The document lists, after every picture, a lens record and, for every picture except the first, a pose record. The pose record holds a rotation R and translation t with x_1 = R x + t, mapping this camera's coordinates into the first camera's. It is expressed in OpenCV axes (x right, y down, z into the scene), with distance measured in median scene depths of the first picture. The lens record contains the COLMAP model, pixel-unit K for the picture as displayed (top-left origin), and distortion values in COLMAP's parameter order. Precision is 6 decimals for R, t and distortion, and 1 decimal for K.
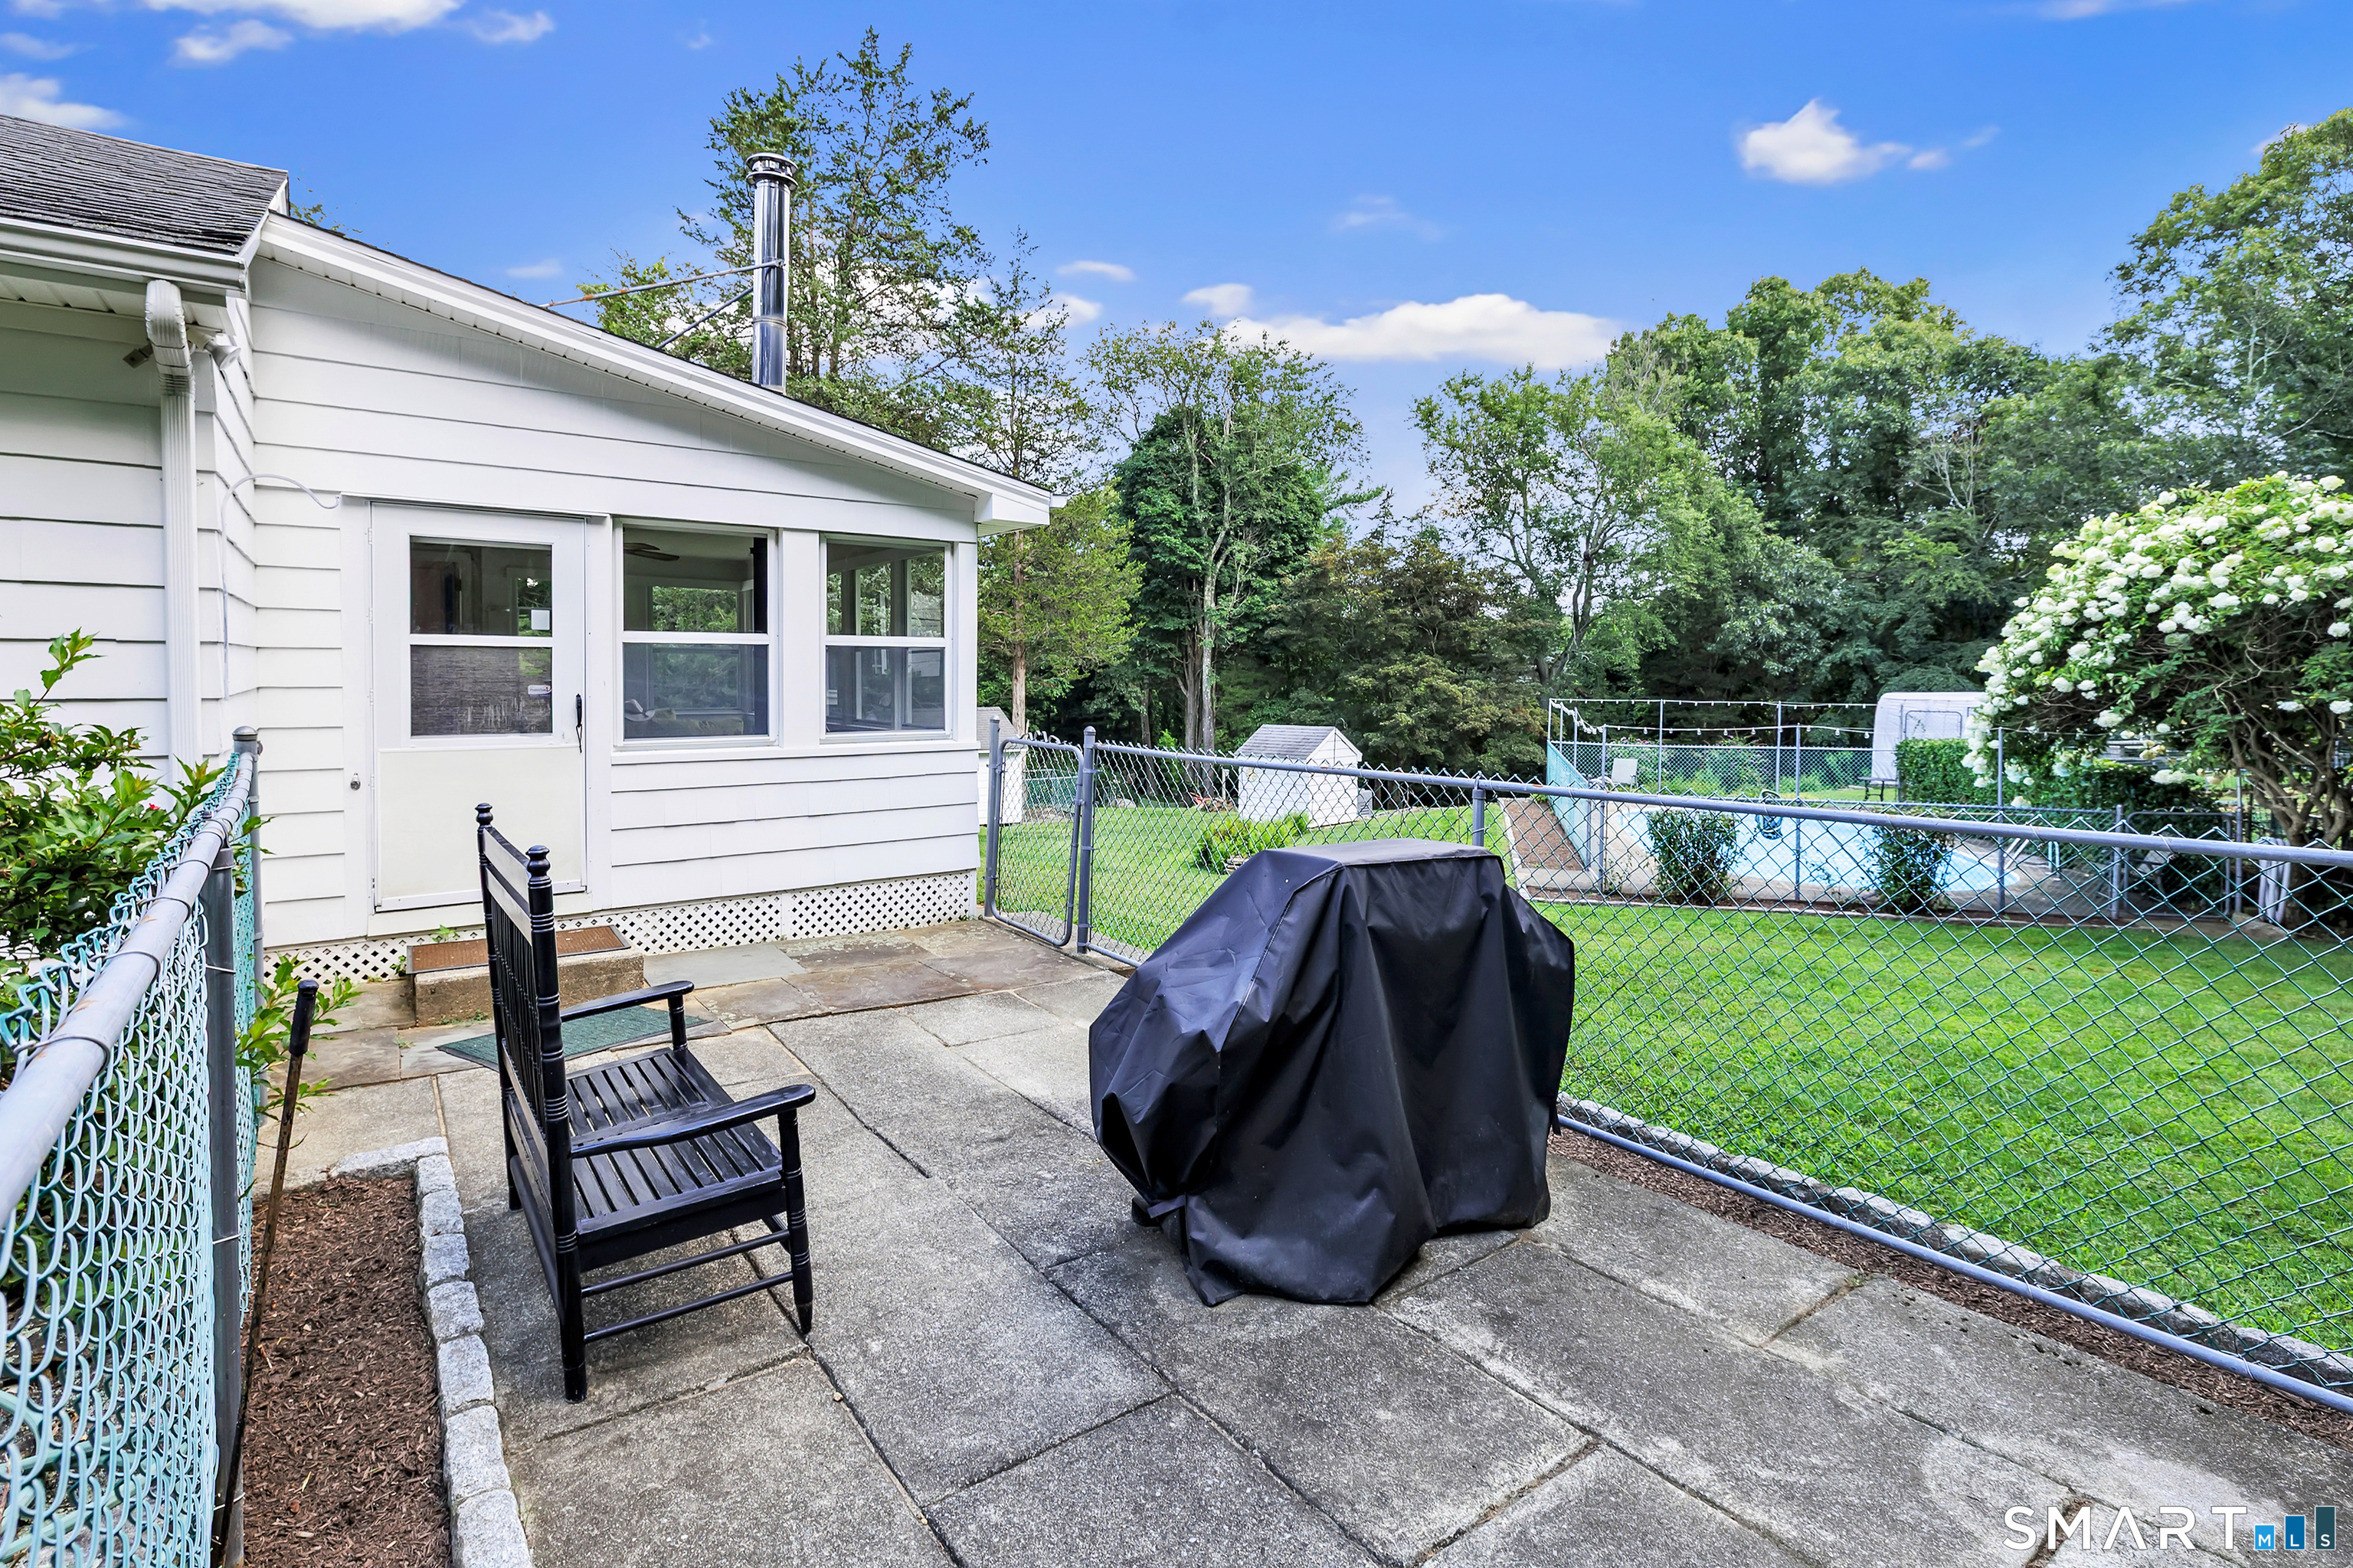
lens RADIAL K [[1031.3, 0, 1166.3], [0, 1031.3, 772.3], [0, 0, 1]] dist [-0.000512, 0.000074]
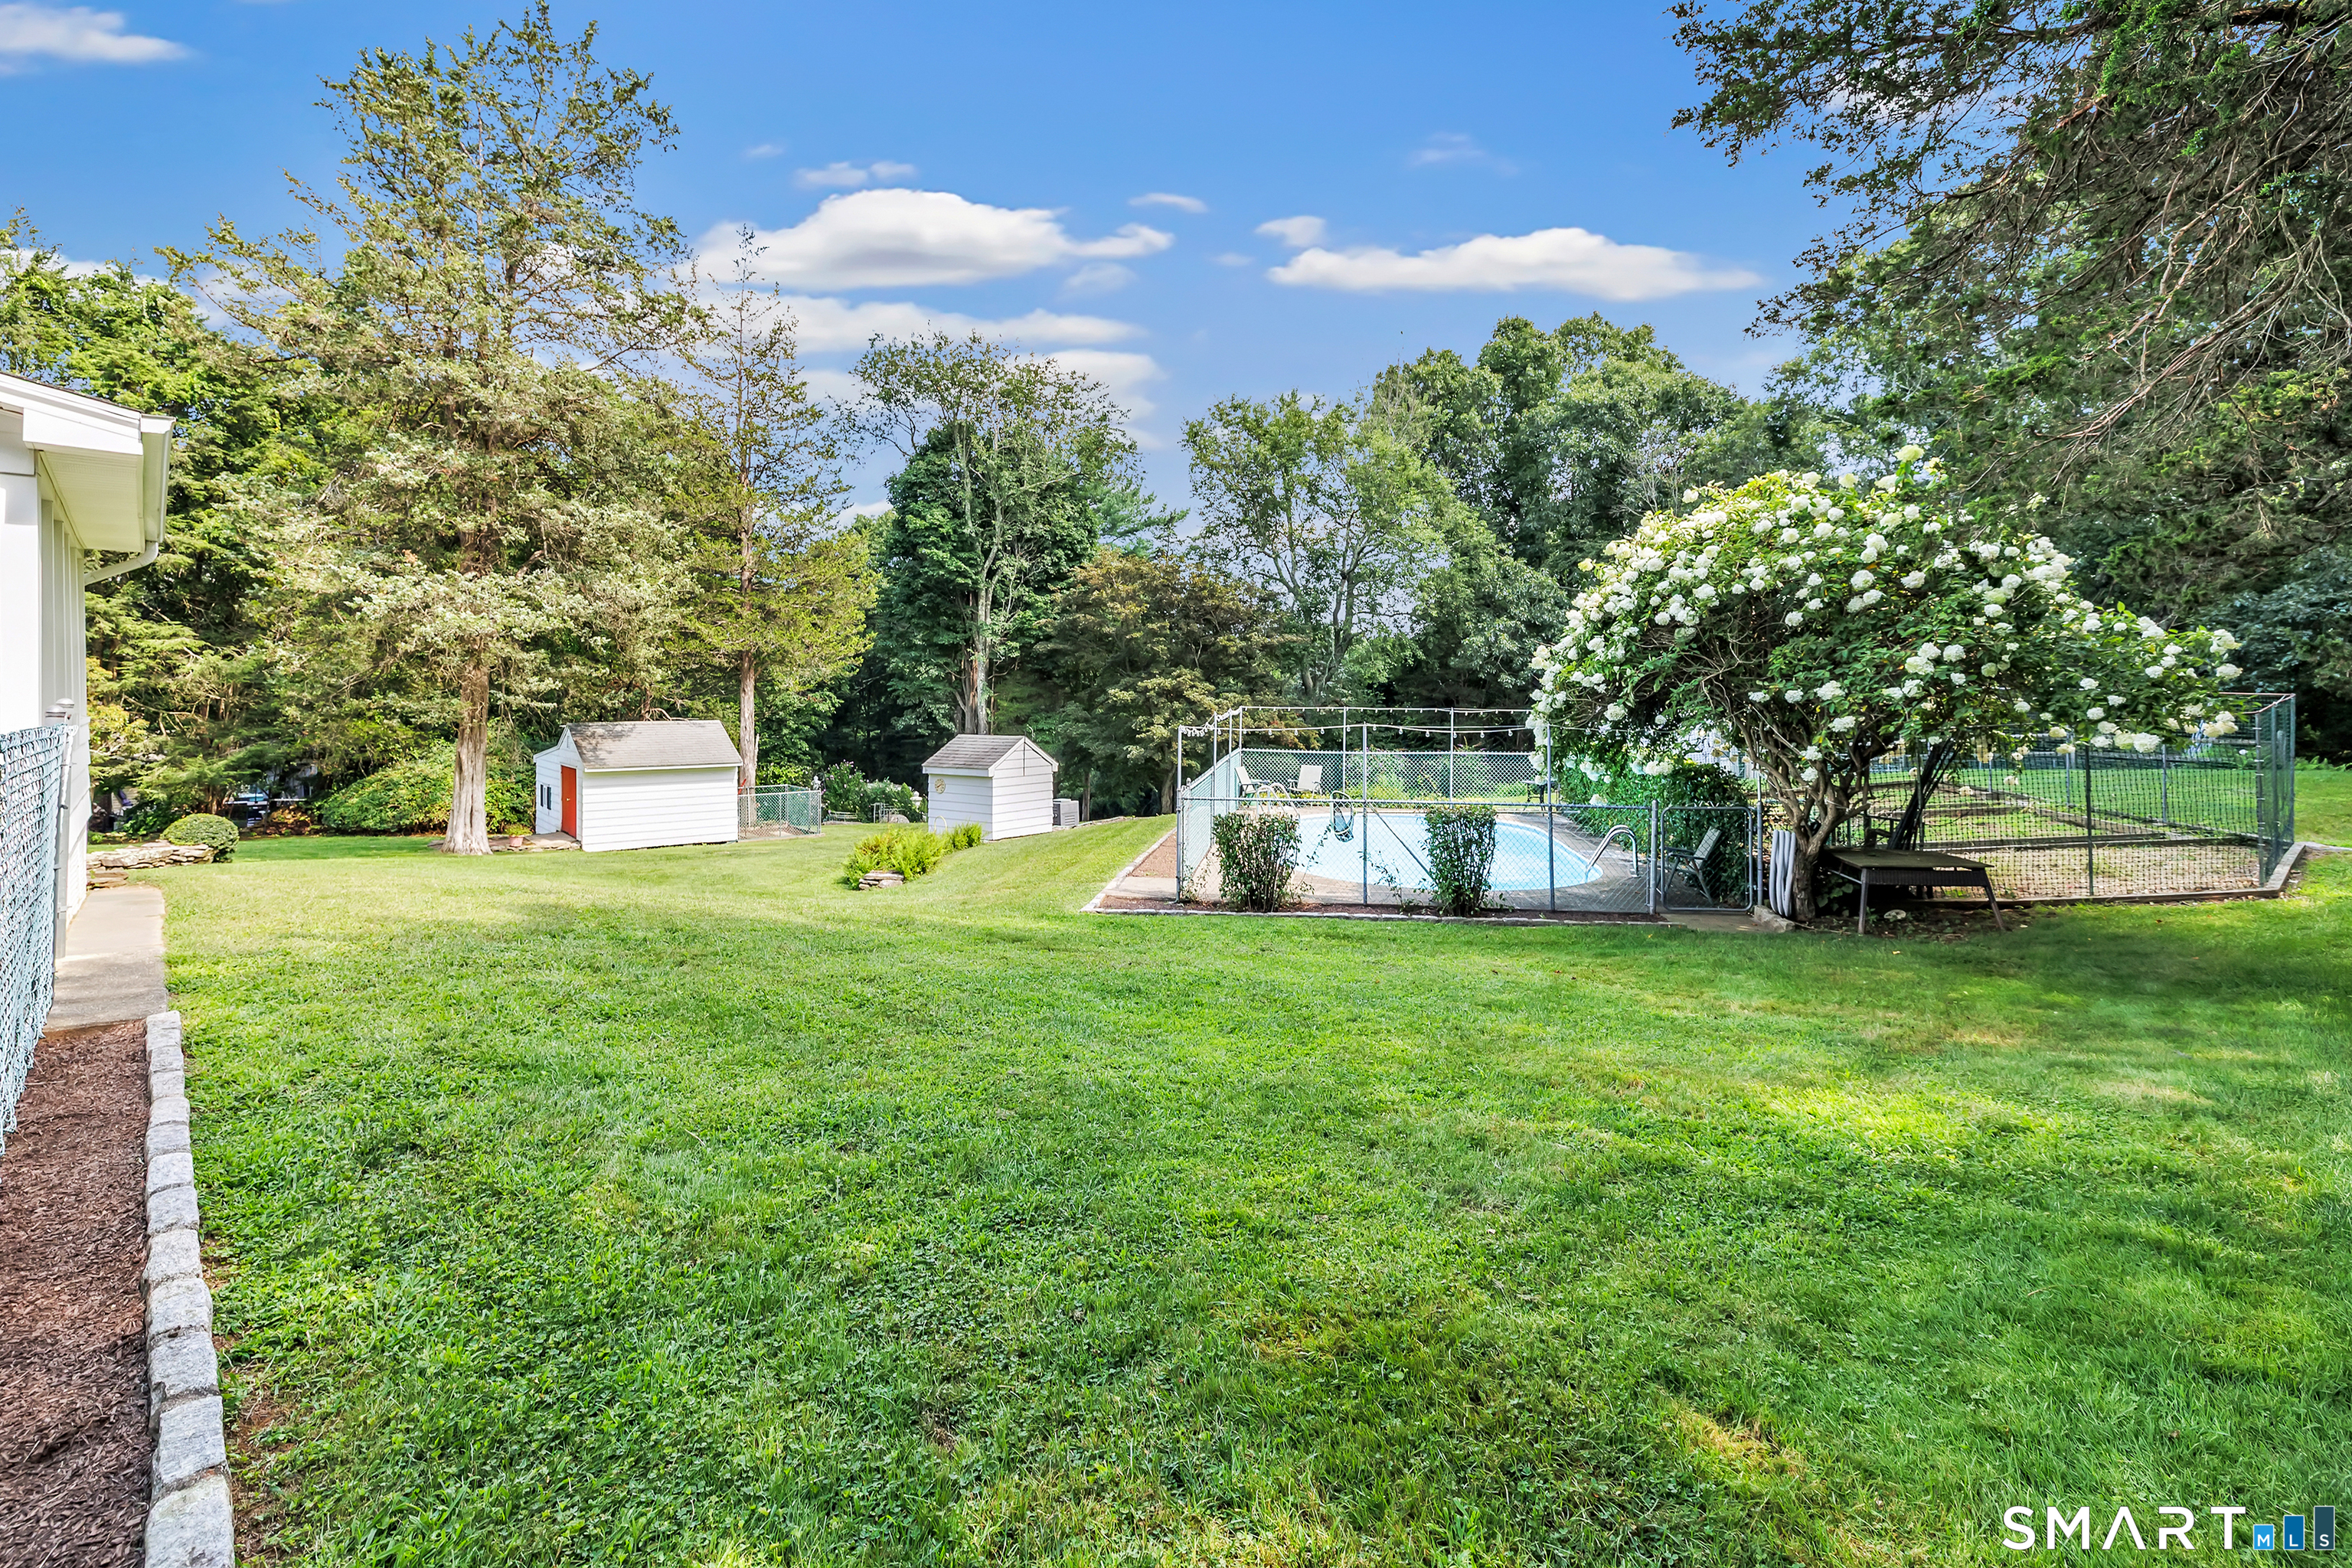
lens RADIAL K [[981.0, 0, 1176.0], [0, 981.0, 784.0], [0, 0, 1]] dist [-0.005102, -0.000381]
pose [[0.993129, -0.012571, 0.116347, 0.126162], [0.013314, 0.999896, -0.005610, 0.005298], [-0.116264, 0.007121, 0.993193, 0.038297]]
